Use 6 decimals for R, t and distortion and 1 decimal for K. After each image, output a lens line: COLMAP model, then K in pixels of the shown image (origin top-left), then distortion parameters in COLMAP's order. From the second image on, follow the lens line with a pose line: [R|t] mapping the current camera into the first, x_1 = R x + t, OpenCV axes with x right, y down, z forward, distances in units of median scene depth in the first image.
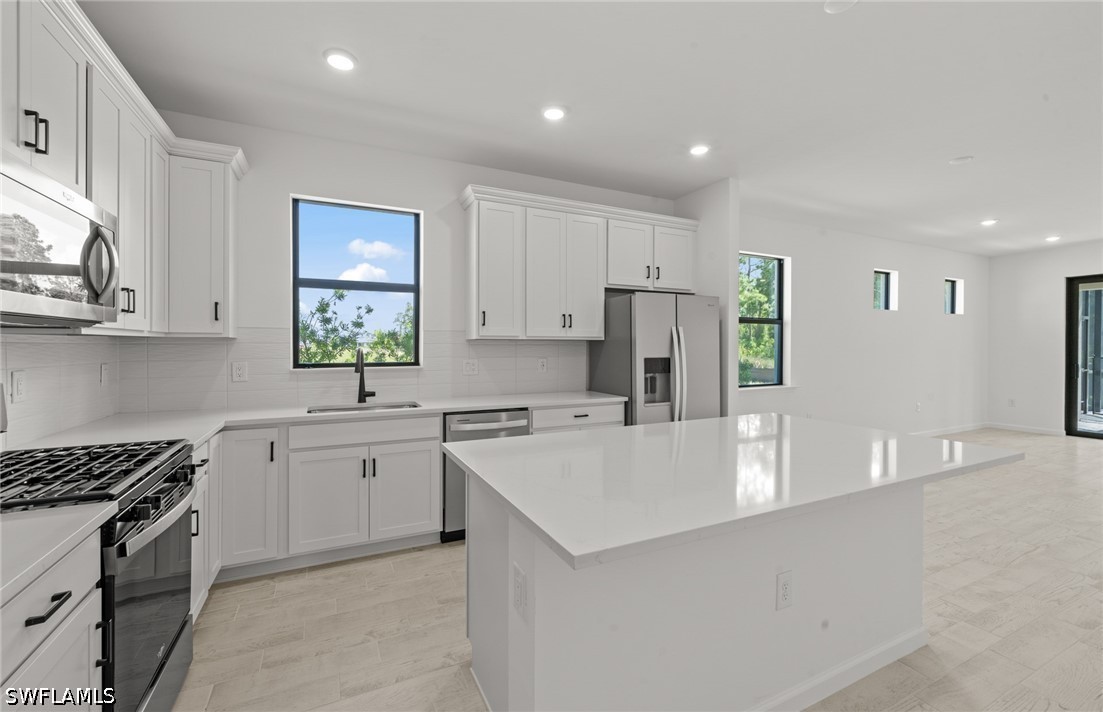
lens RADIAL K [[446.3, 0, 547.0], [0, 446.3, 353.4], [0, 0, 1]] dist [0.000714, -0.000572]
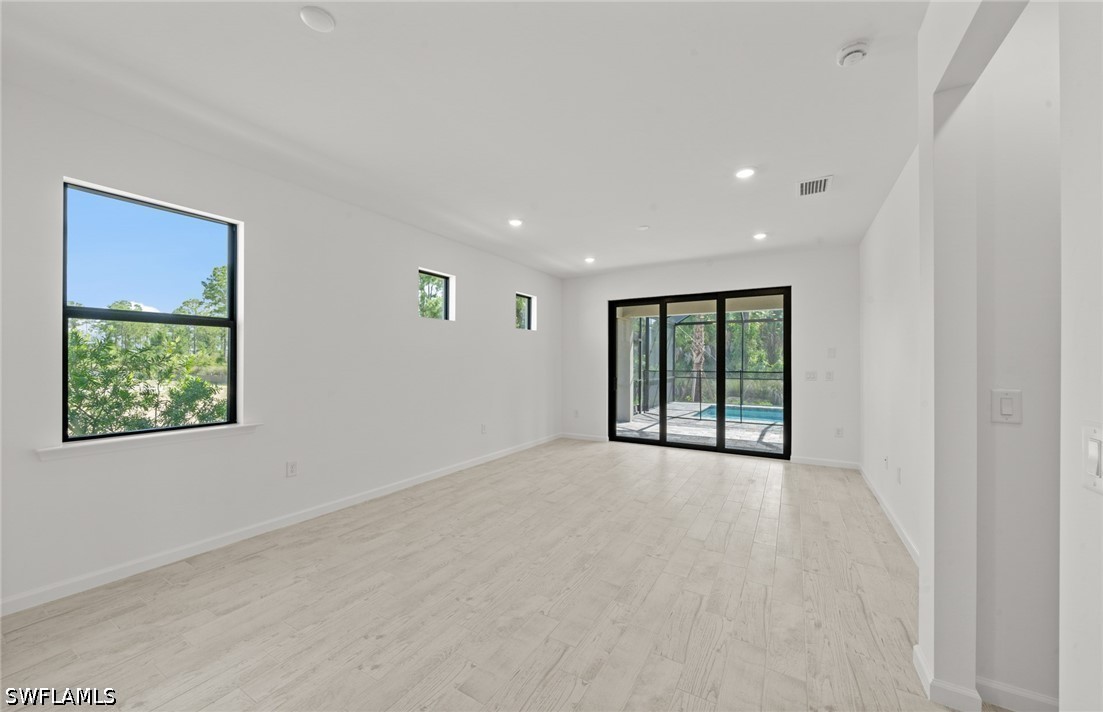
lens RADIAL K [[409.9, 0, 536.4], [0, 409.9, 359.4], [0, 0, 1]] dist [0.000272, 0.000029]
pose [[0.844331, 0.000414, 0.535823, 0.968785], [0.011744, 0.999745, -0.019278, -0.004995], [-0.535694, 0.022570, 0.844111, 0.478028]]
